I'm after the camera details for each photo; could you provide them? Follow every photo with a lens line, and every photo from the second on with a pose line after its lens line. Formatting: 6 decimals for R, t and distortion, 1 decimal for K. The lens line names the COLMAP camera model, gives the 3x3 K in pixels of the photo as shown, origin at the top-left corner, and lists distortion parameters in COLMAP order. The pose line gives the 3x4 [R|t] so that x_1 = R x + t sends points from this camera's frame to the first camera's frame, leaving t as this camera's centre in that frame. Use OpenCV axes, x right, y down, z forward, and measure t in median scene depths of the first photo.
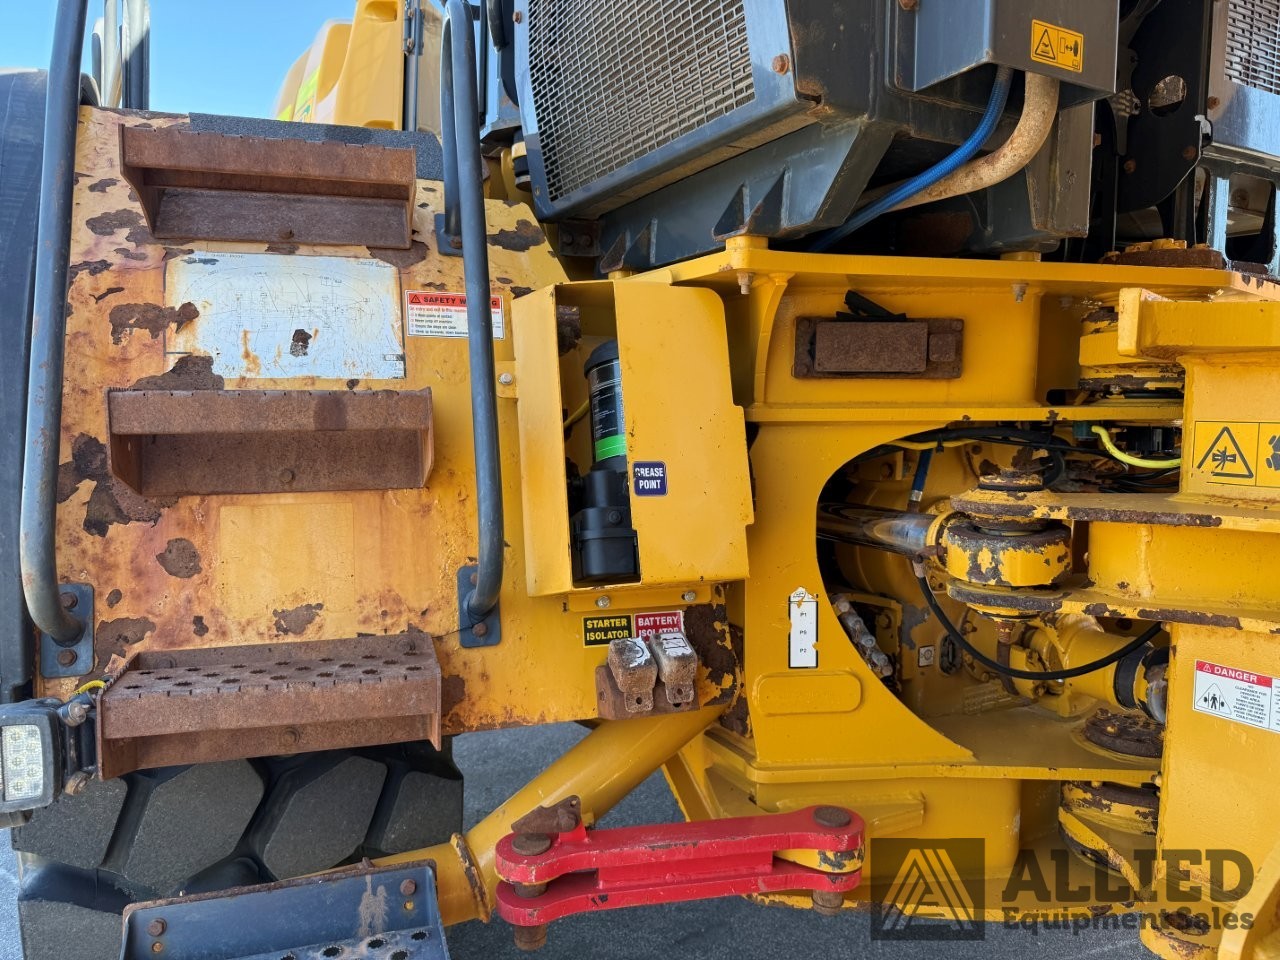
lens RADIAL K [[897.0, 0, 632.2], [0, 897.0, 484.0], [0, 0, 1]] dist [0.077004, -0.110751]
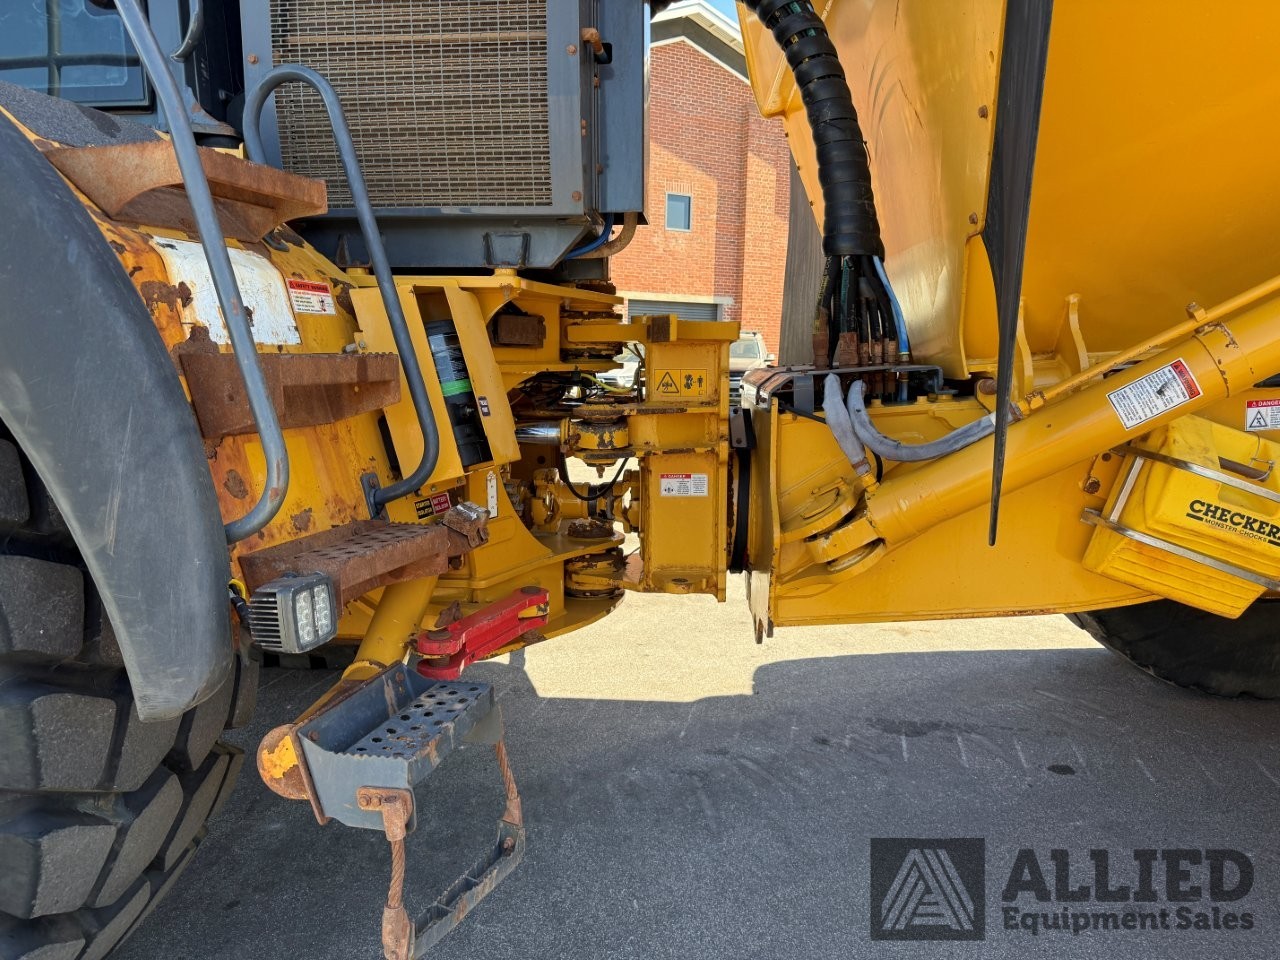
lens RADIAL K [[897.0, 0, 632.2], [0, 897.0, 484.0], [0, 0, 1]] dist [0.077004, -0.110751]
pose [[0.548682, -0.117932, 0.827671, -1.222731], [0.074834, 0.992955, 0.091873, 0.004455], [-0.832675, 0.011529, 0.553642, -0.186164]]
